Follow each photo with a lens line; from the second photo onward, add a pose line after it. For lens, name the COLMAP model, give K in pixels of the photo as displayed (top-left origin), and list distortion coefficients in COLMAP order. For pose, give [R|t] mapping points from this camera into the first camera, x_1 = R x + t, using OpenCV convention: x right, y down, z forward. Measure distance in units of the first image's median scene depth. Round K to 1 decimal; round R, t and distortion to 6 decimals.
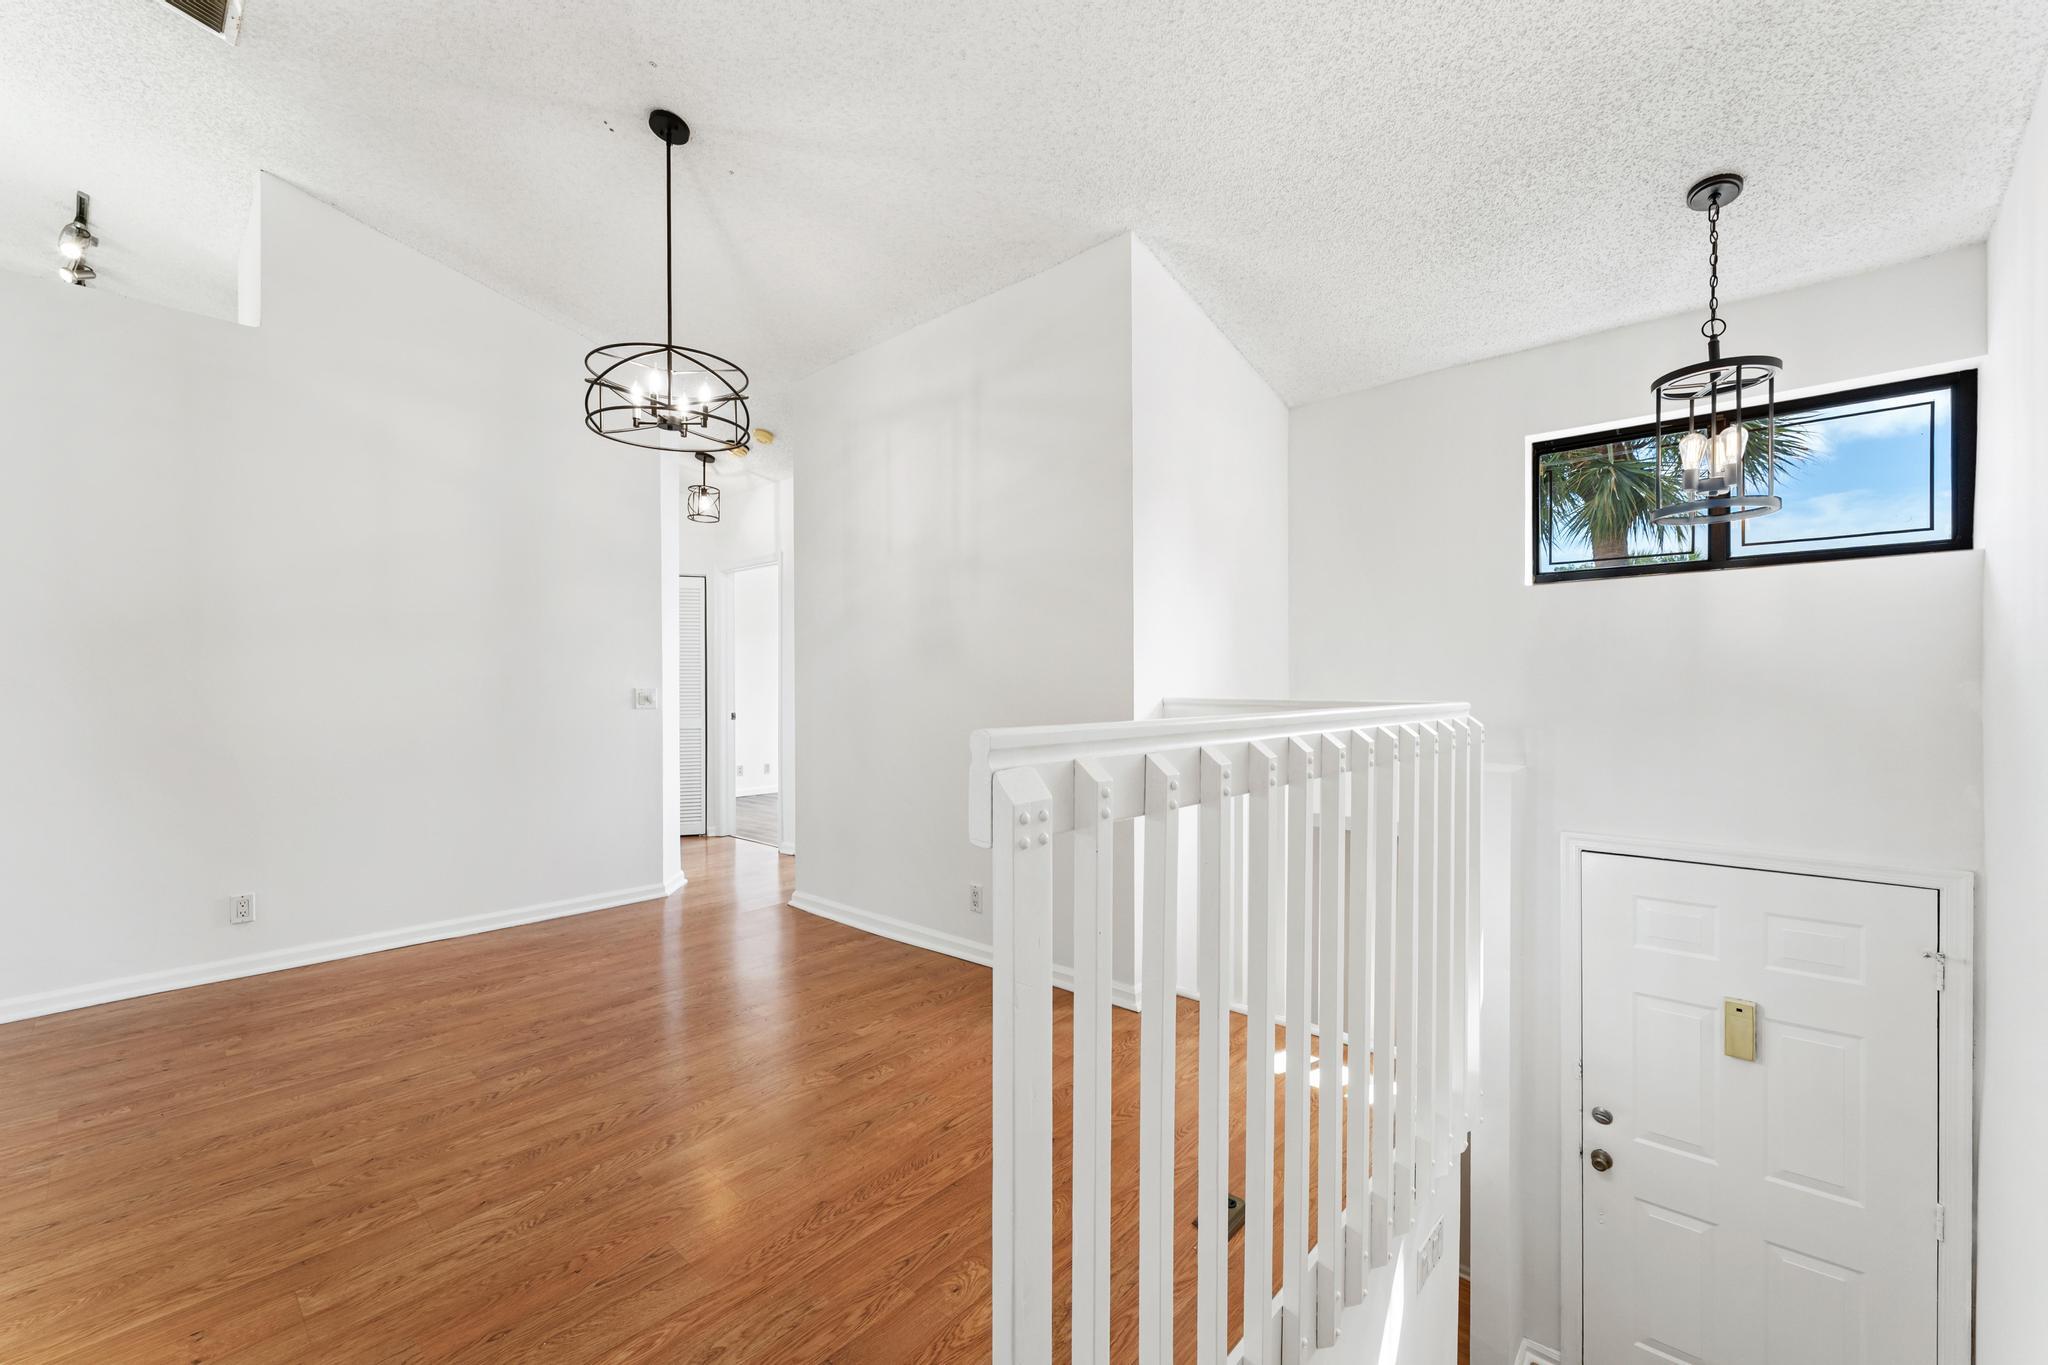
lens RADIAL K [[822.5, 0, 1022.0], [0, 822.5, 685.9], [0, 0, 1]] dist [0.003700, 0.000293]
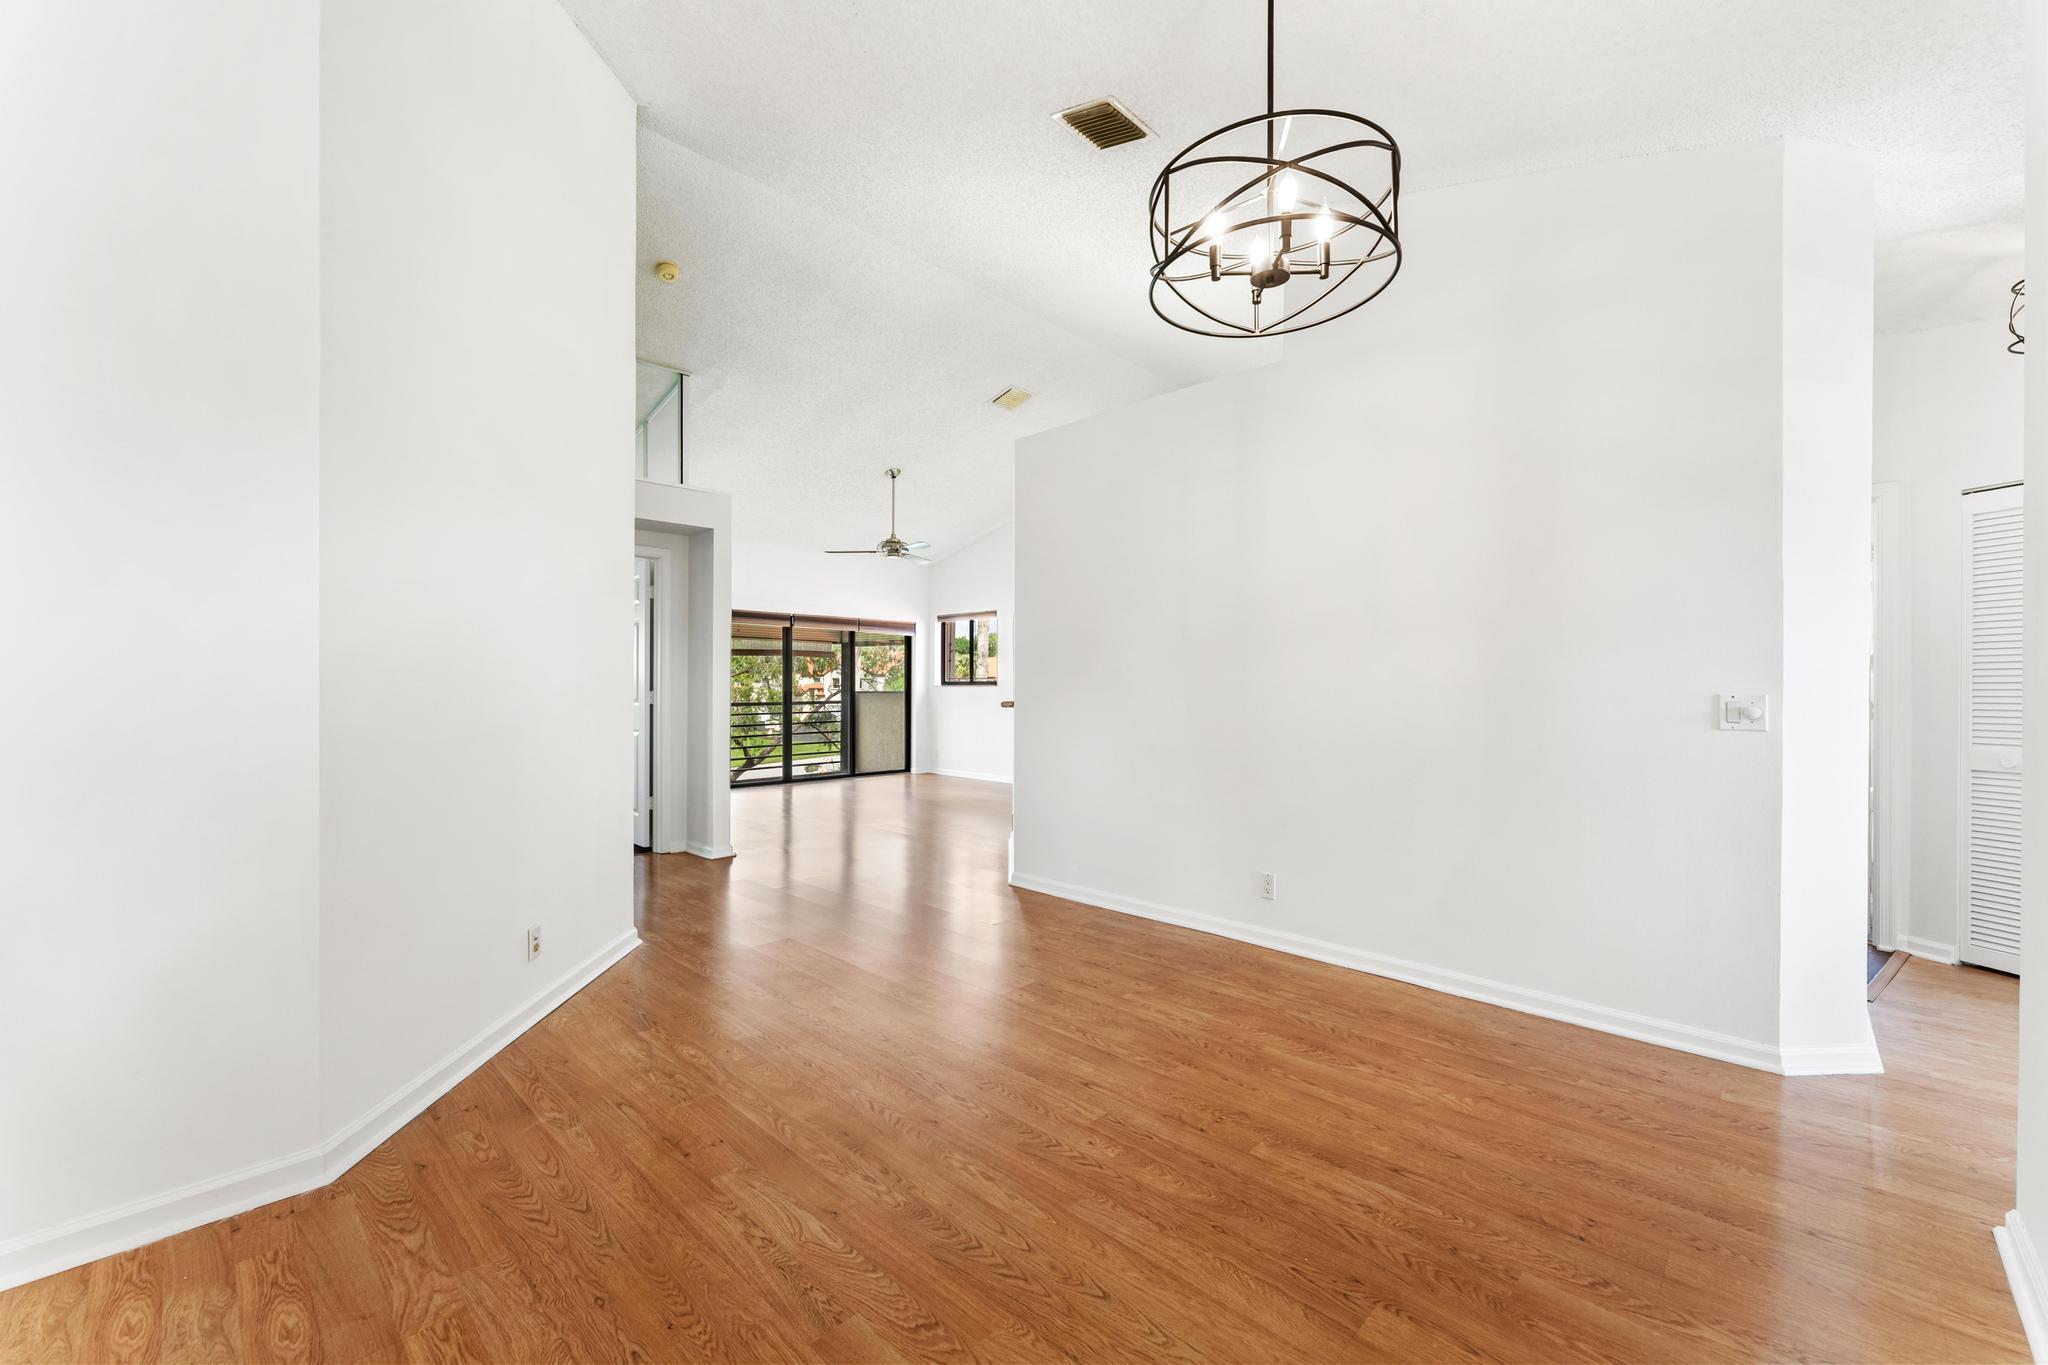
lens RADIAL K [[822.5, 0, 1021.3], [0, 822.5, 679.5], [0, 0, 1]] dist [0.003700, 0.000293]
pose [[-0.032244, -0.001499, -0.999479, 0.199575], [-0.003531, 0.999993, -0.001386, -0.007517], [0.999474, 0.003484, -0.032249, 0.762920]]
